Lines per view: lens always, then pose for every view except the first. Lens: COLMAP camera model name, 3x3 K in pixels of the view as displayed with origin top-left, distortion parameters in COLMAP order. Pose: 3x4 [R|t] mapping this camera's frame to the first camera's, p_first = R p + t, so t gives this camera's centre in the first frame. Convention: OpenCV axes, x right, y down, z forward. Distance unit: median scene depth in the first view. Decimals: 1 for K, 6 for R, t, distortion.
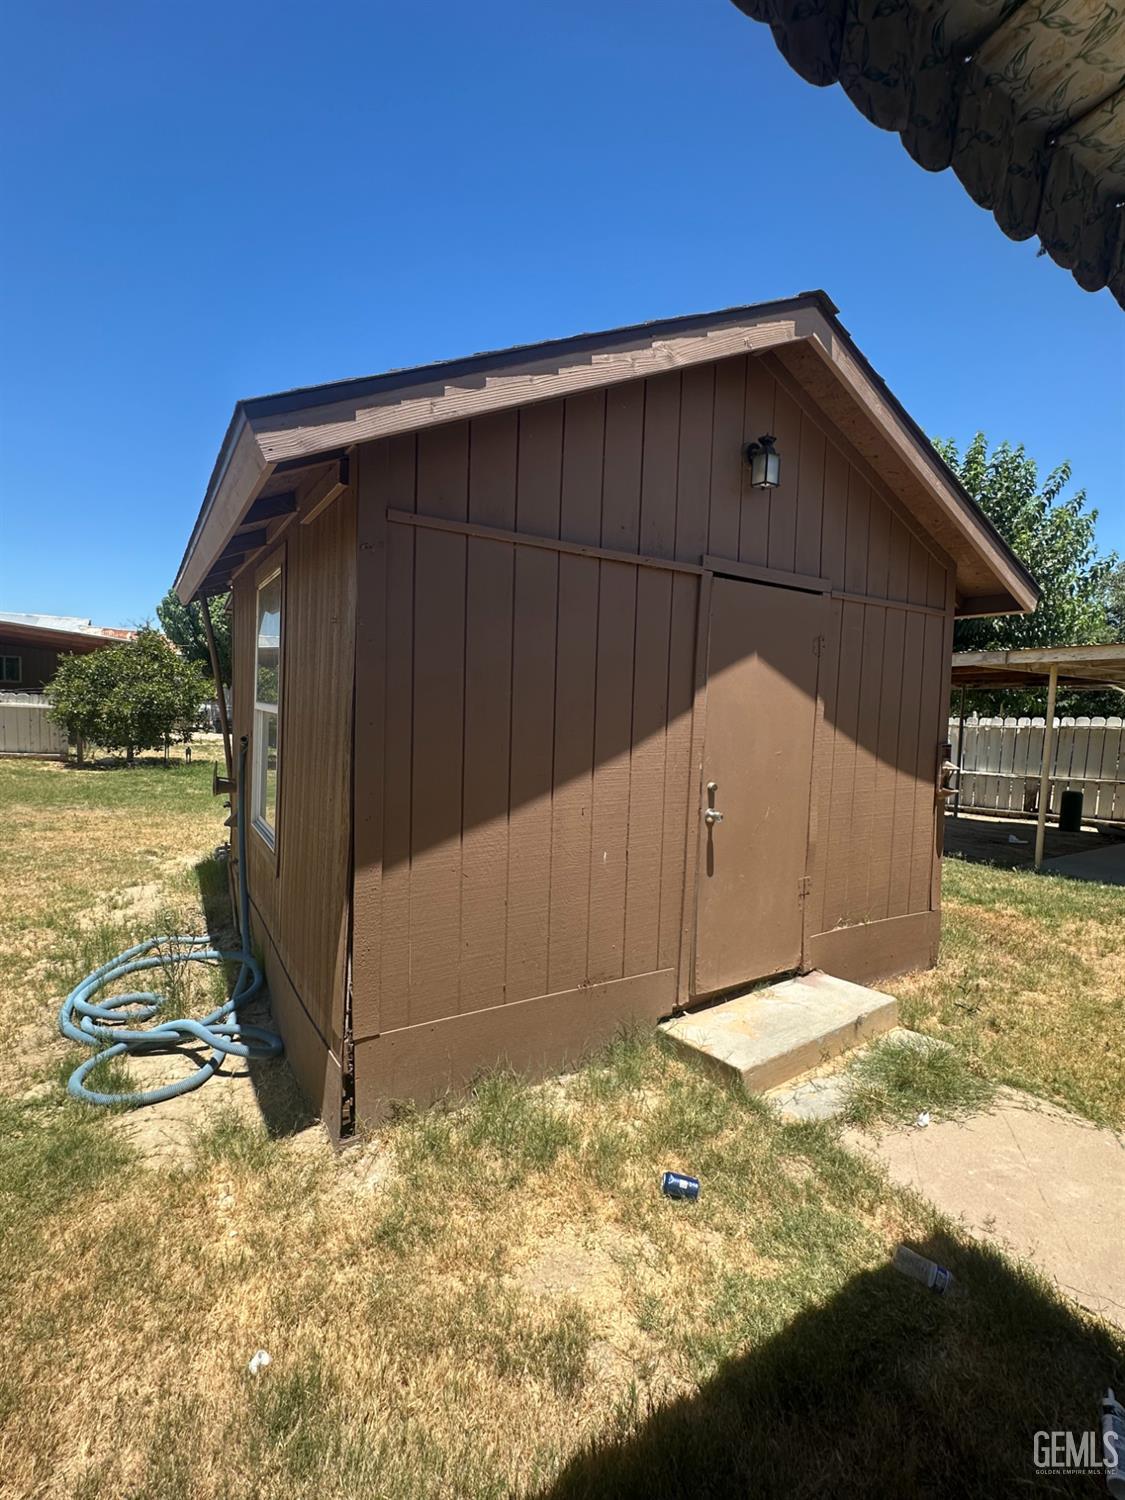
lens RADIAL K [[689.6, 0, 567.7], [0, 689.6, 747.6], [0, 0, 1]] dist [-0.000883, -0.000139]
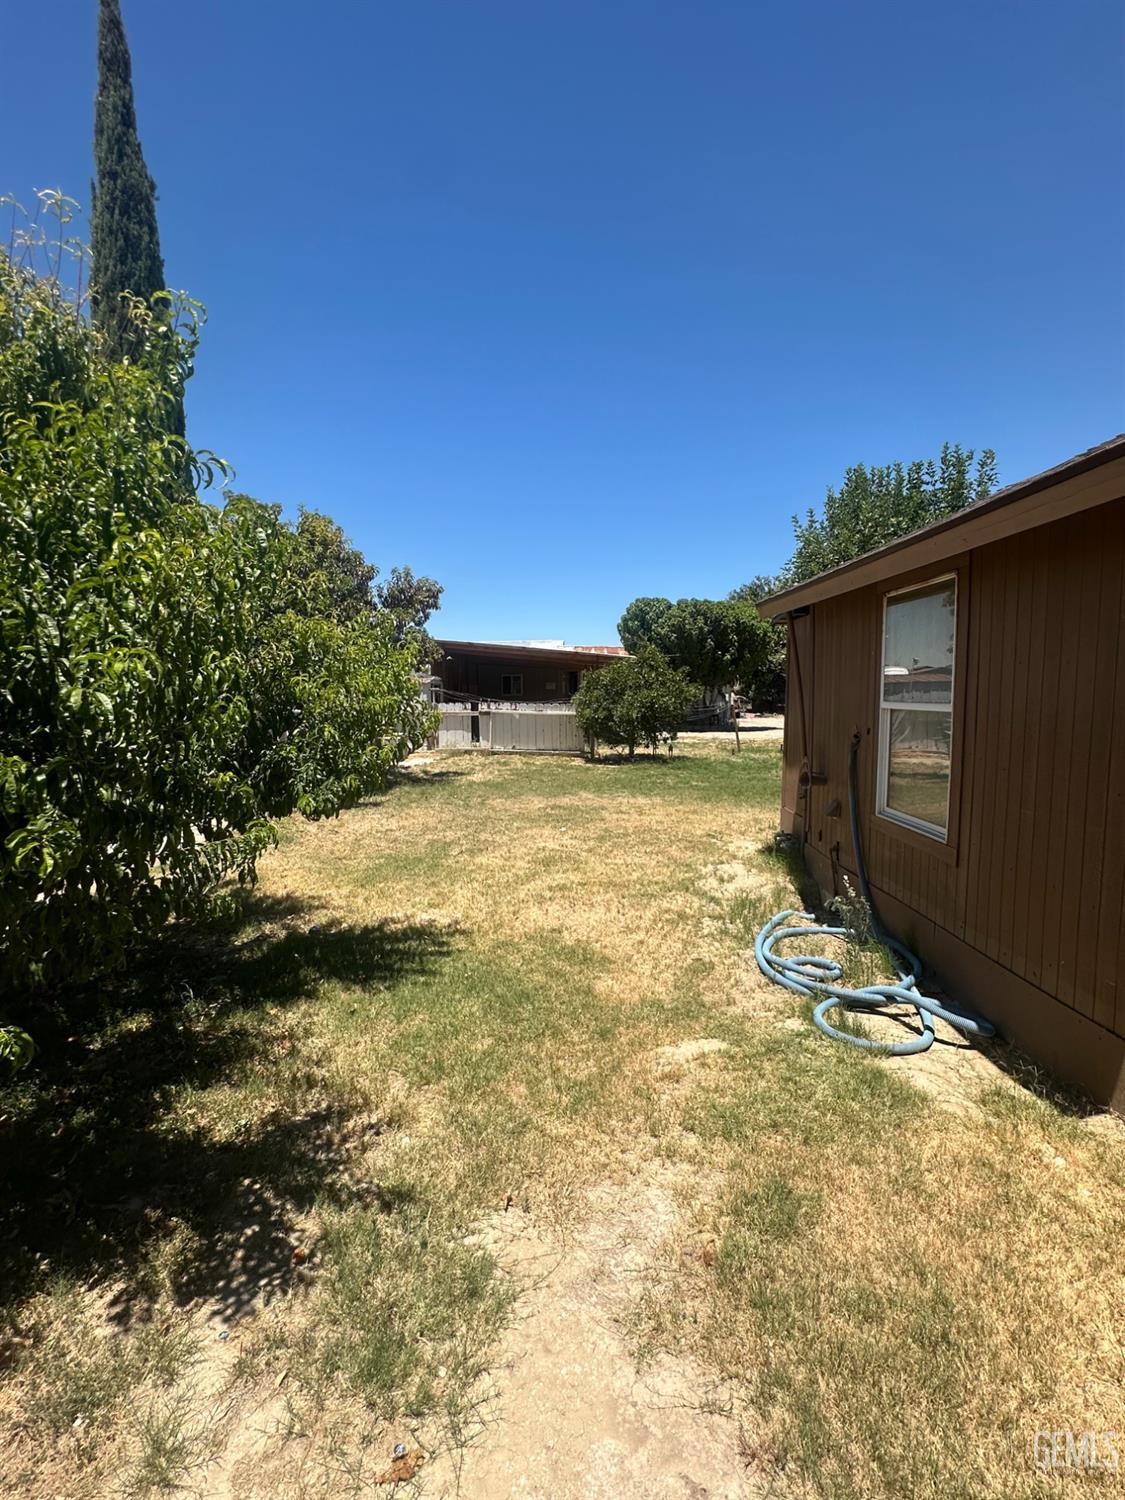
lens RADIAL K [[689.6, 0, 564.7], [0, 689.6, 750.4], [0, 0, 1]] dist [-0.000883, -0.000139]
pose [[0.852716, -0.008689, -0.522302, -0.169951], [0.014567, 0.999868, 0.007150, -0.002729], [0.522171, -0.013706, 0.852730, -0.094412]]
